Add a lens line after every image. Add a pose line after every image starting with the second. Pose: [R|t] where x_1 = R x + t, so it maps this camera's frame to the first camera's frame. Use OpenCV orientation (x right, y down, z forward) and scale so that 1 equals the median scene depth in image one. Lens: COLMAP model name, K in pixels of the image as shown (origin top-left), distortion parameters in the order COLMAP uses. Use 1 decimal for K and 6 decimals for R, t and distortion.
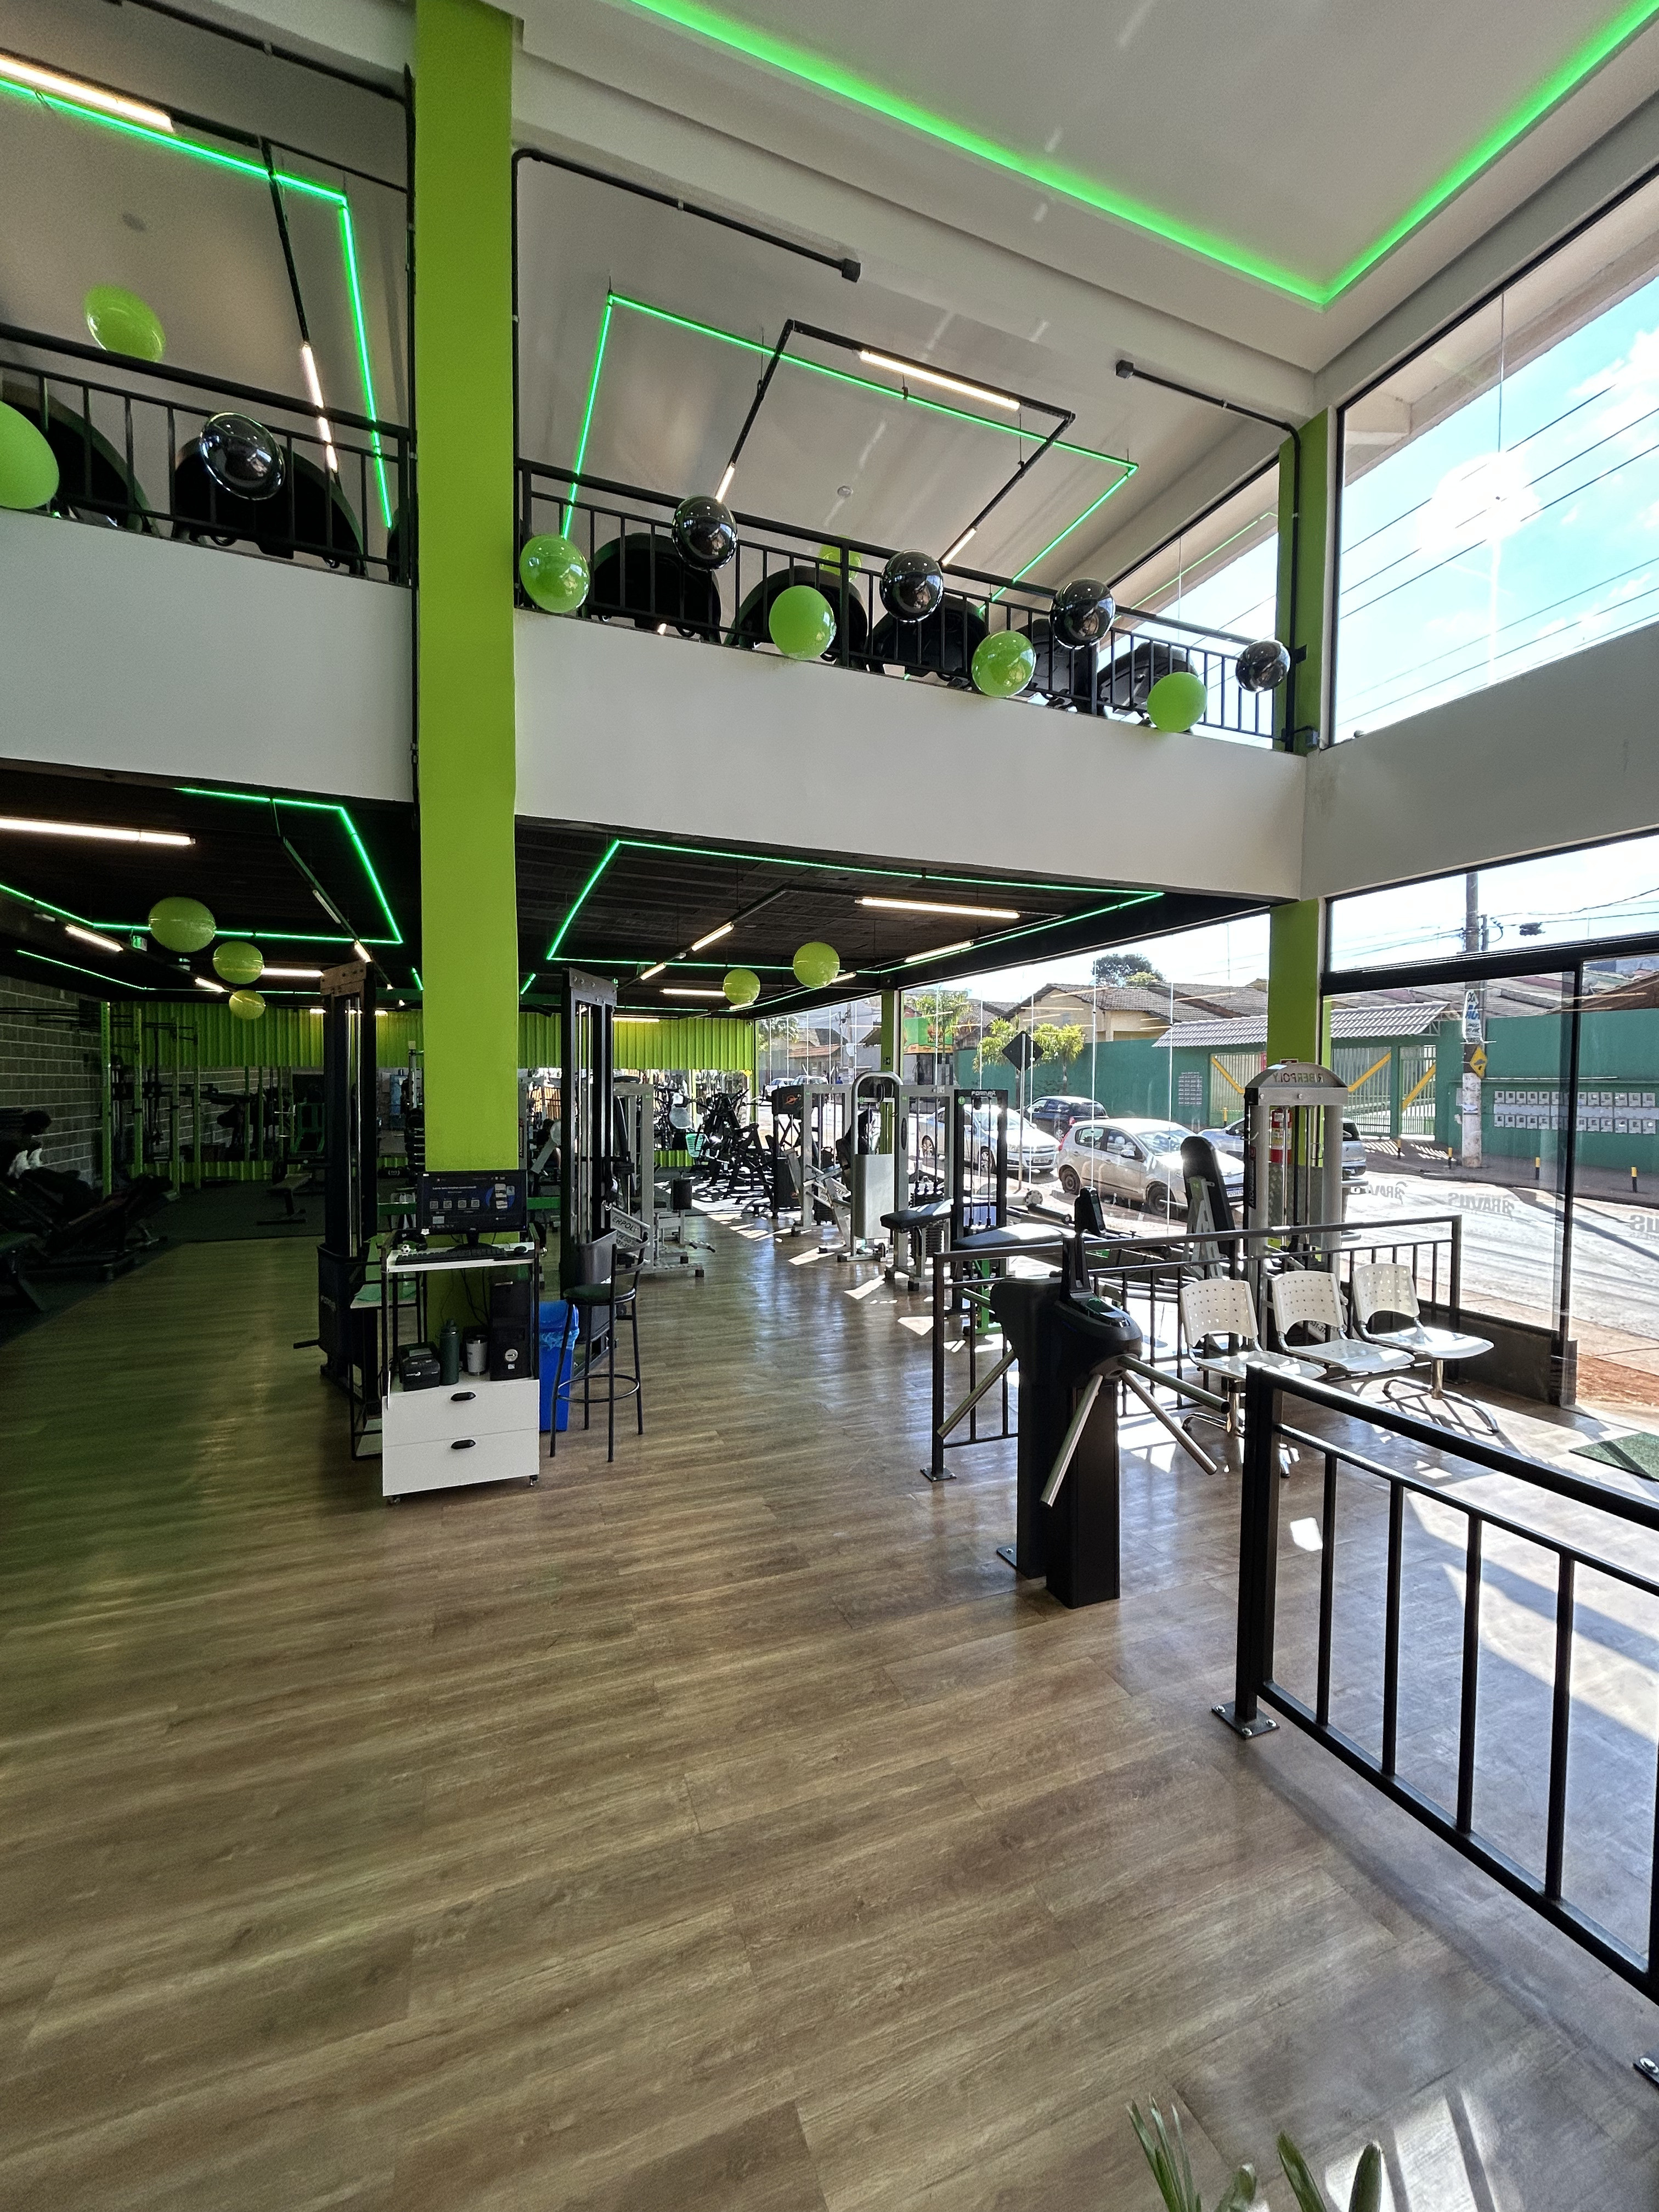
lens RADIAL K [[890.5, 0, 836.9], [0, 890.5, 1101.1], [0, 0, 1]] dist [0.003969, 0.000092]
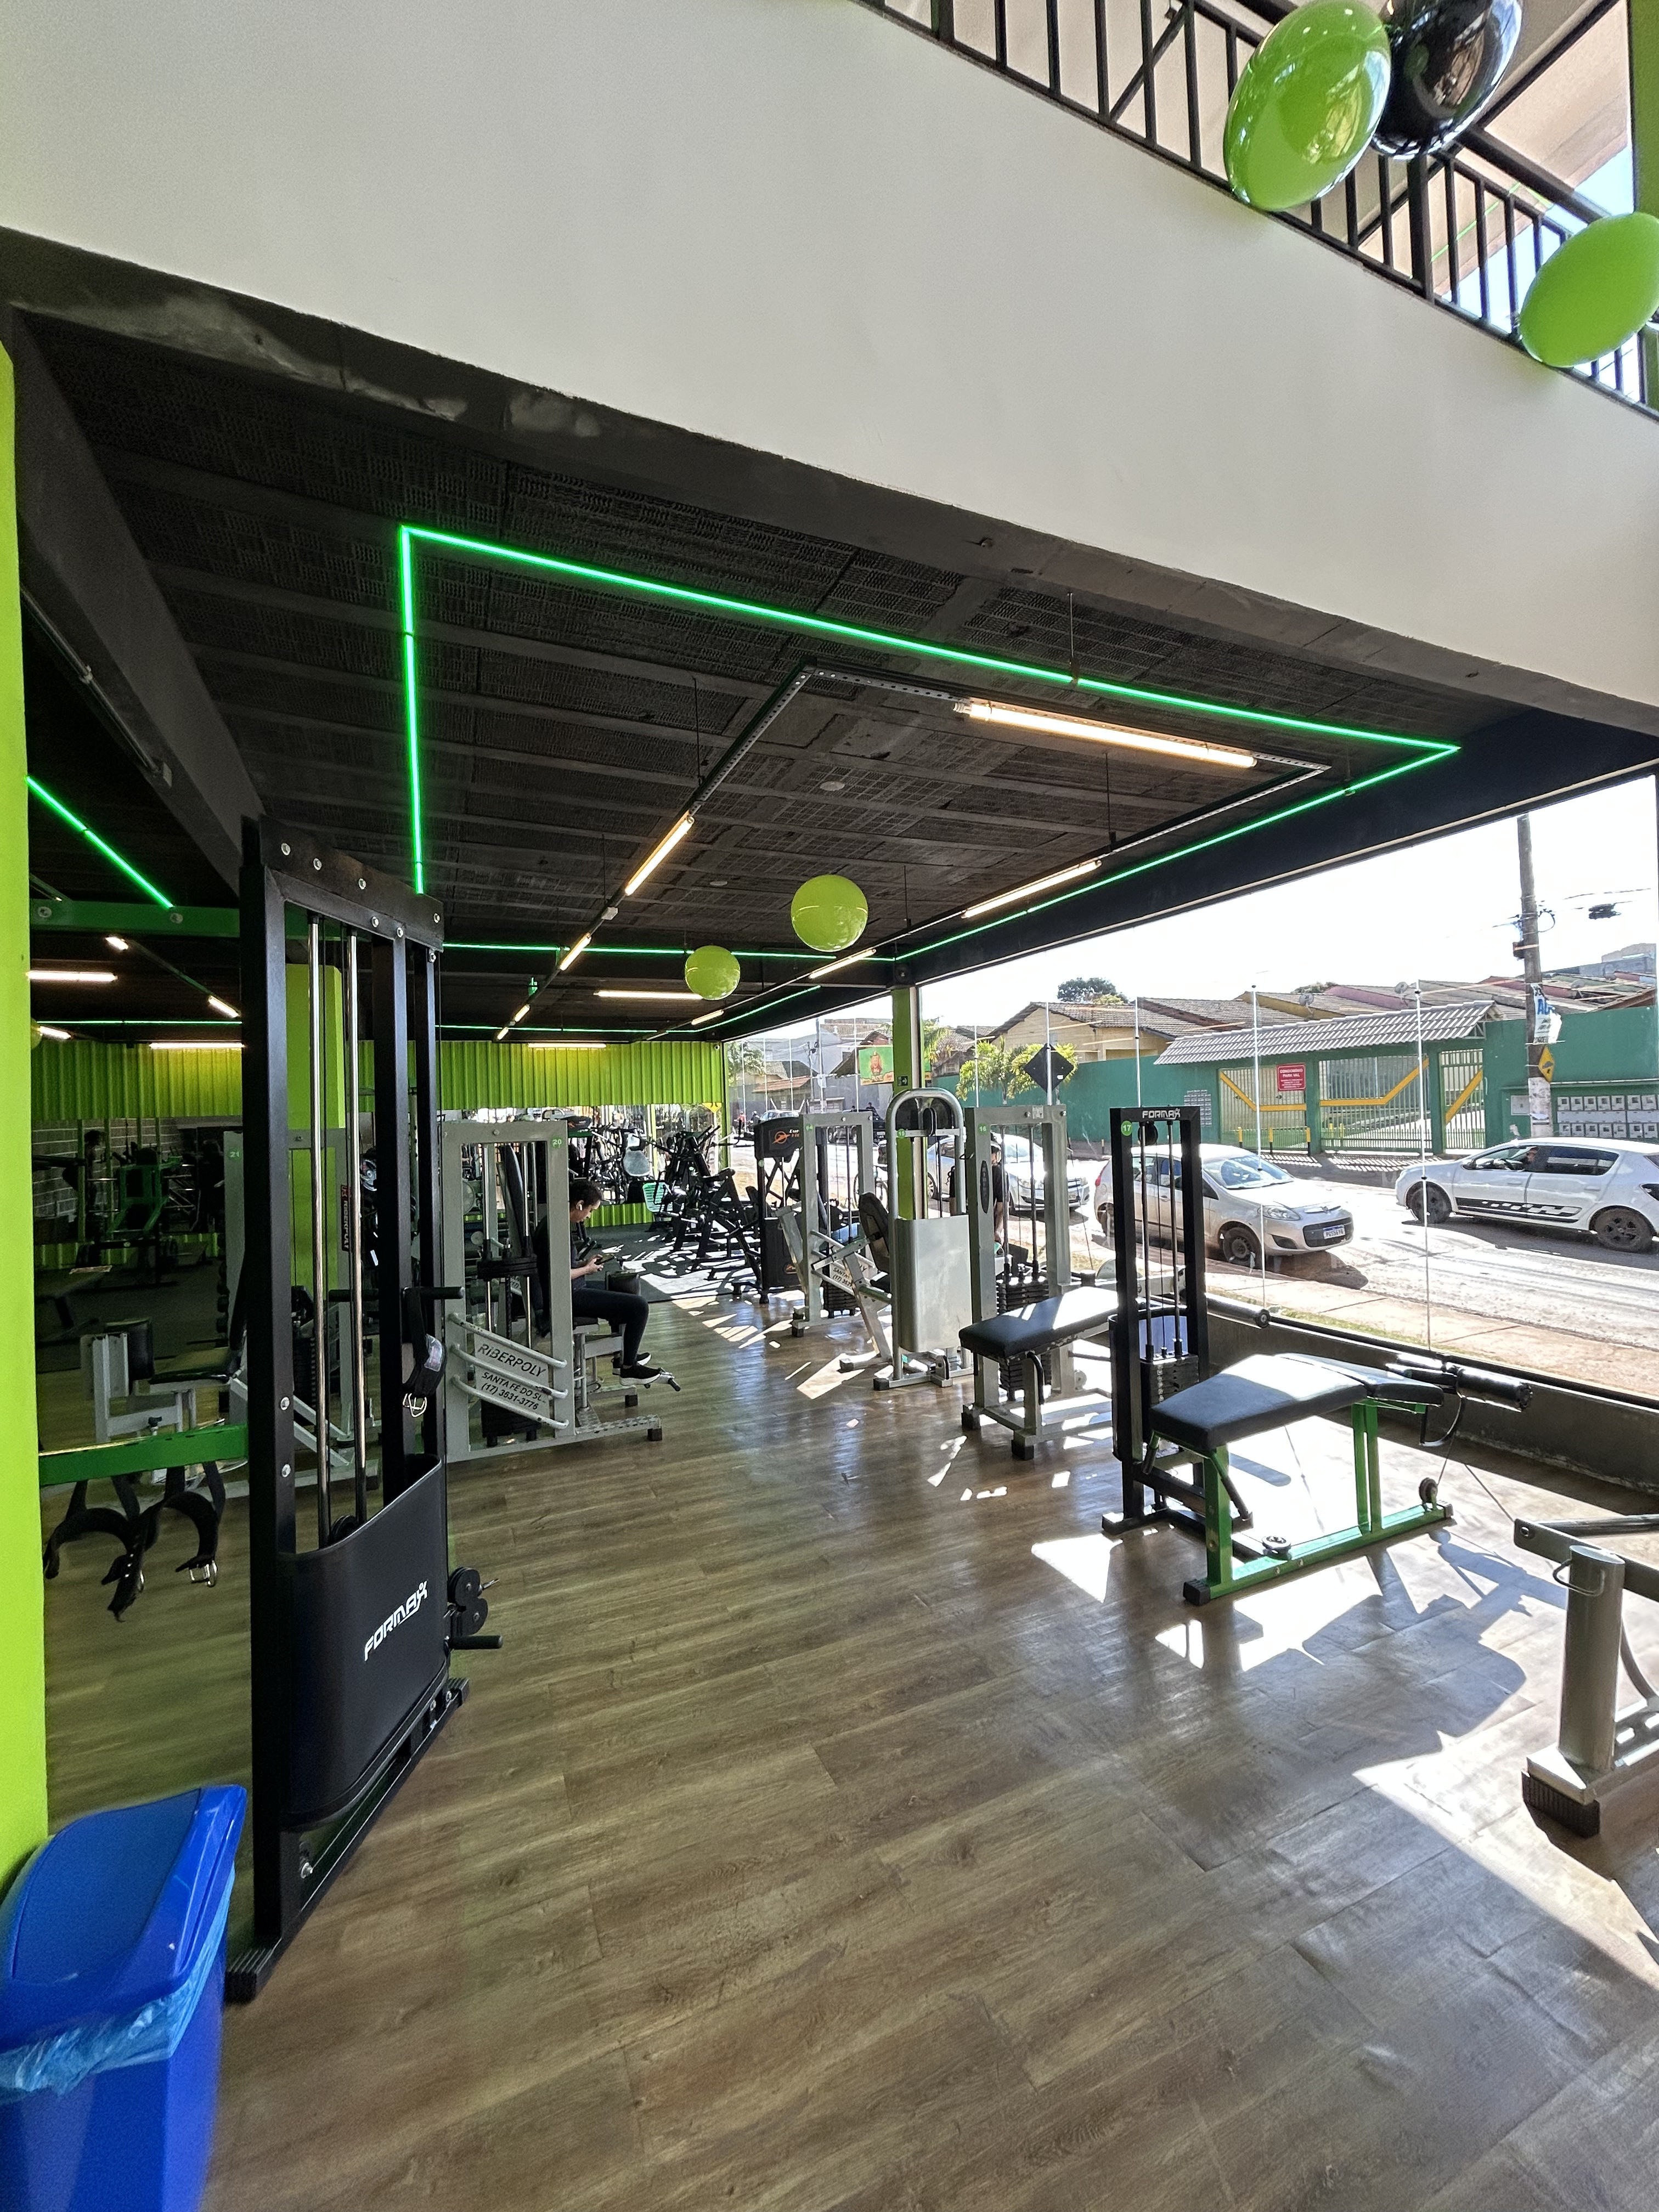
lens RADIAL K [[890.5, 0, 835.0], [0, 890.5, 1103.5], [0, 0, 1]] dist [0.003969, 0.000092]
pose [[0.998625, -0.036371, 0.037763, -0.069239], [0.037690, 0.998682, -0.034839, -0.004294], [-0.036446, 0.036214, 0.998679, 0.558822]]
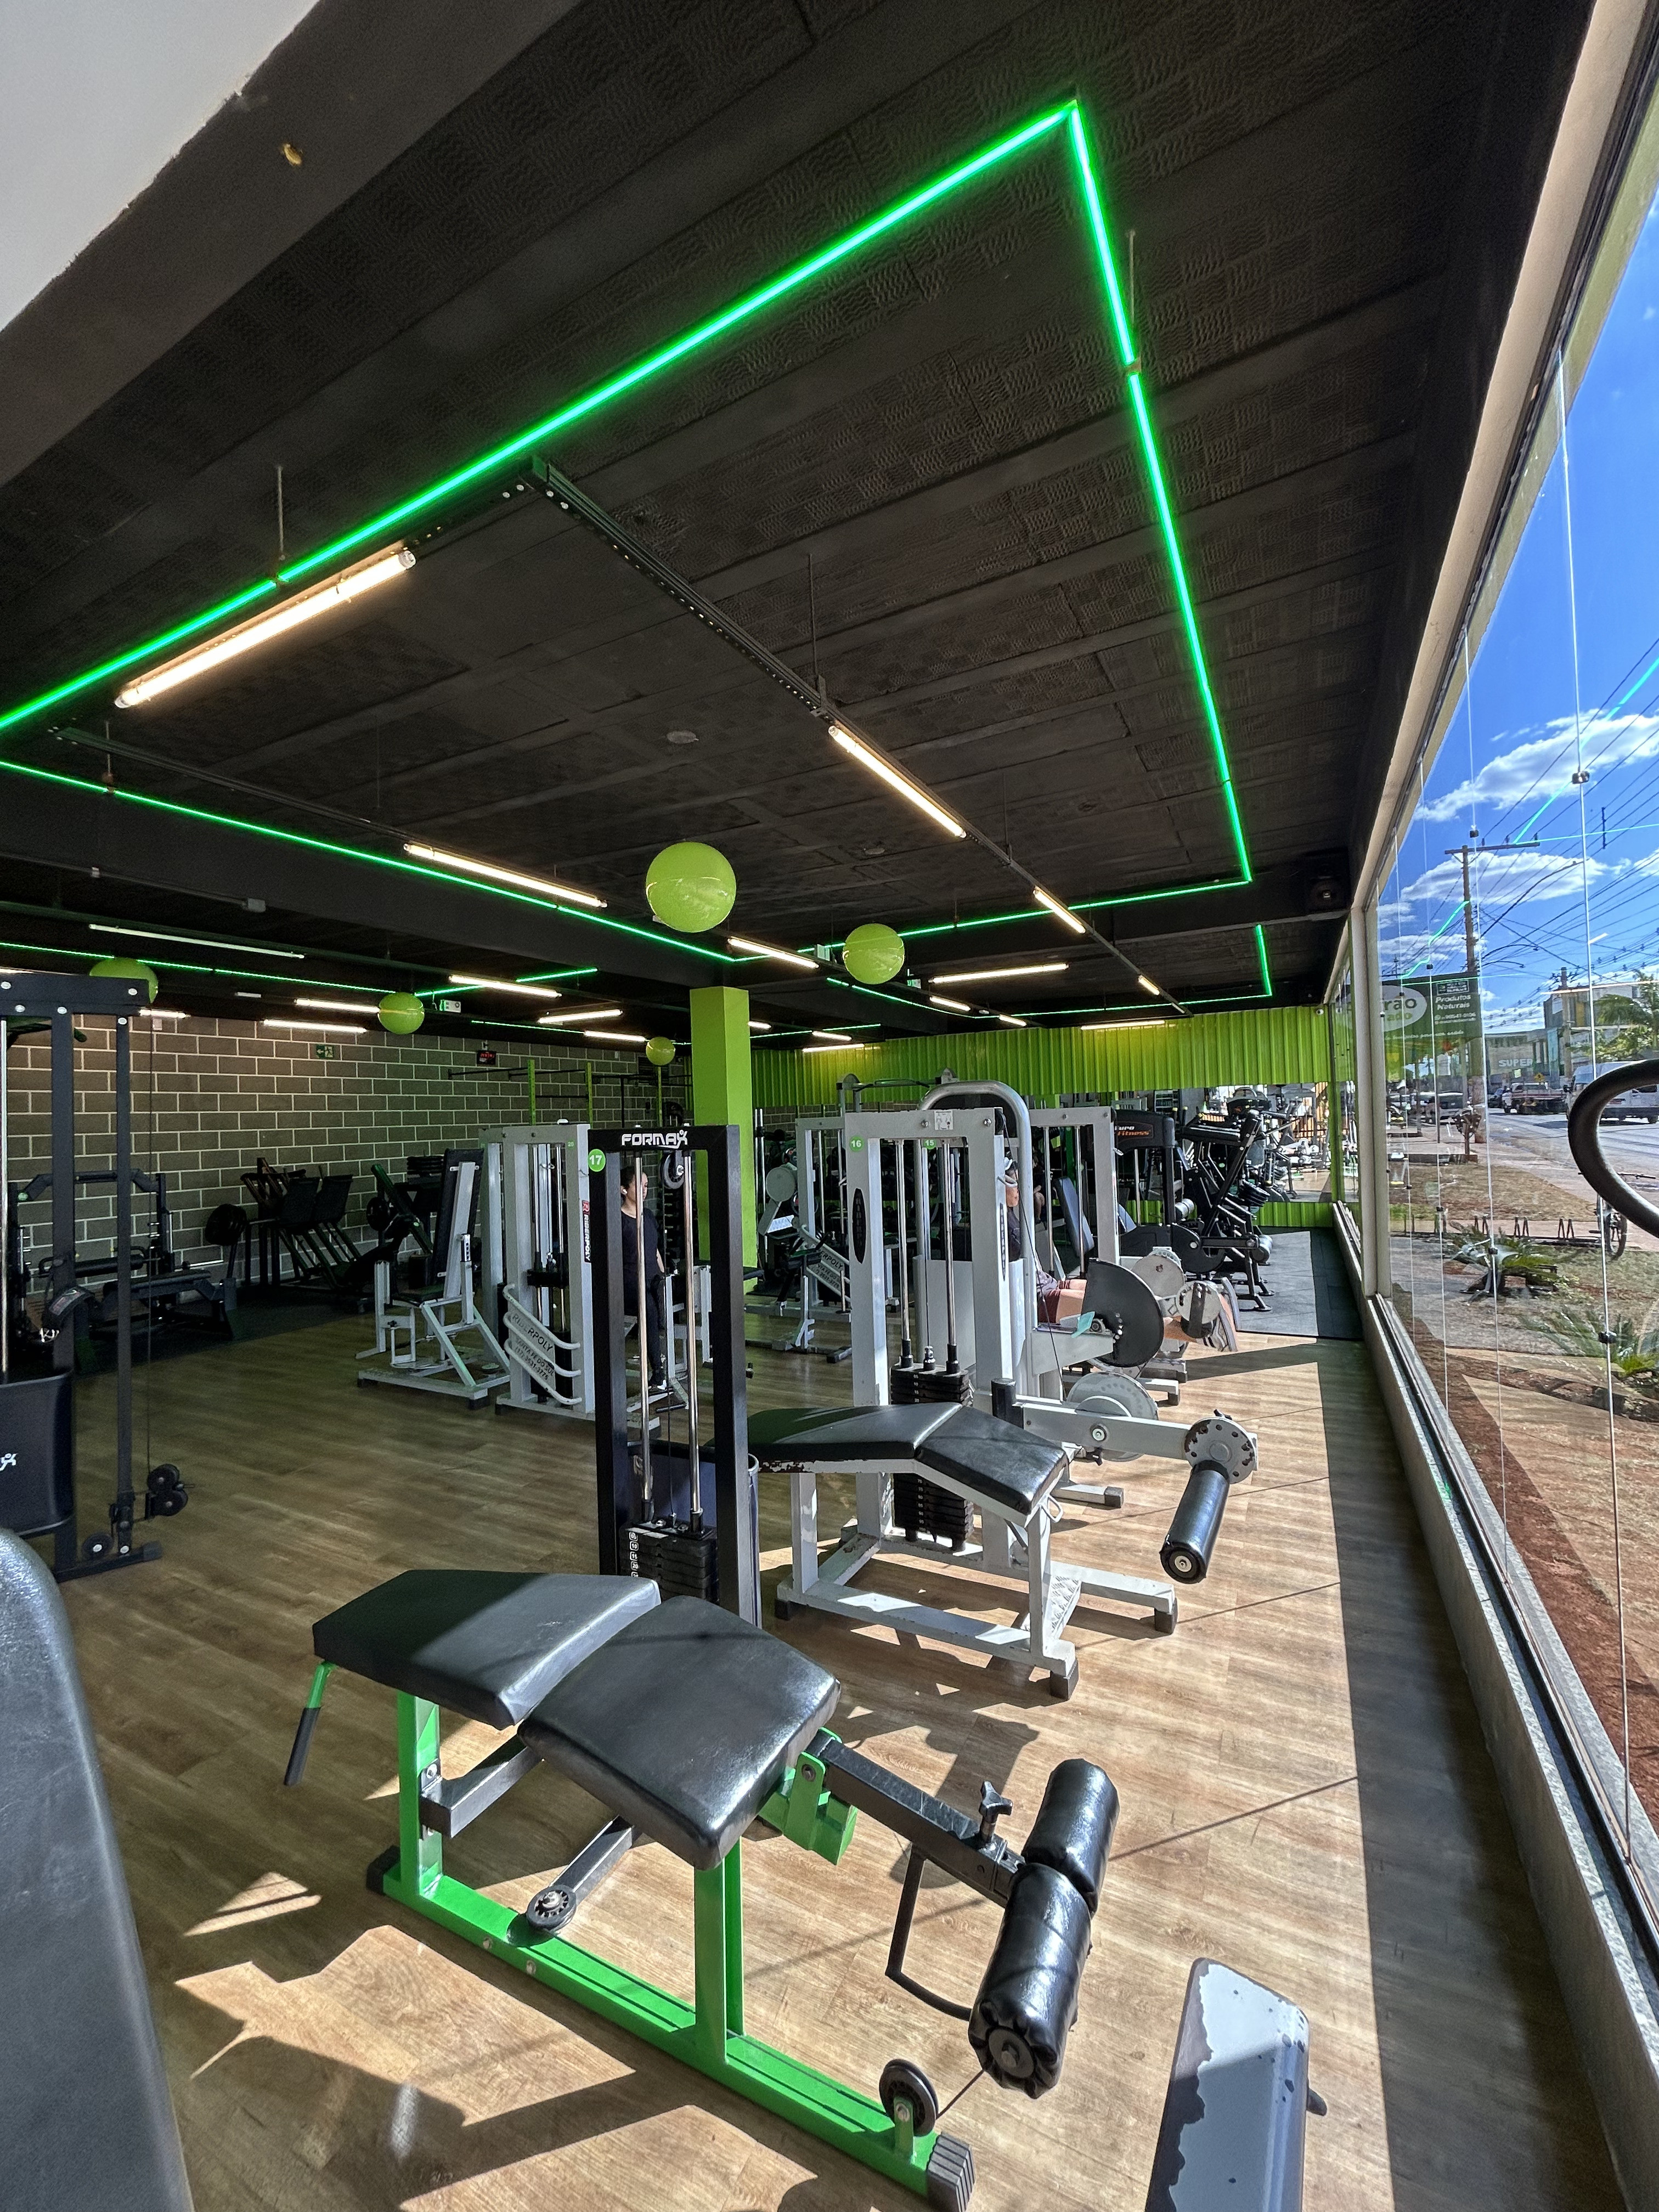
lens RADIAL K [[890.5, 0, 825.7], [0, 890.5, 1108.6], [0, 0, 1]] dist [0.003969, 0.000092]
pose [[0.637860, -0.033896, -0.769406, 0.582760], [0.019111, 0.999420, -0.028185, -0.013932], [0.769915, 0.003273, 0.638138, 1.021851]]
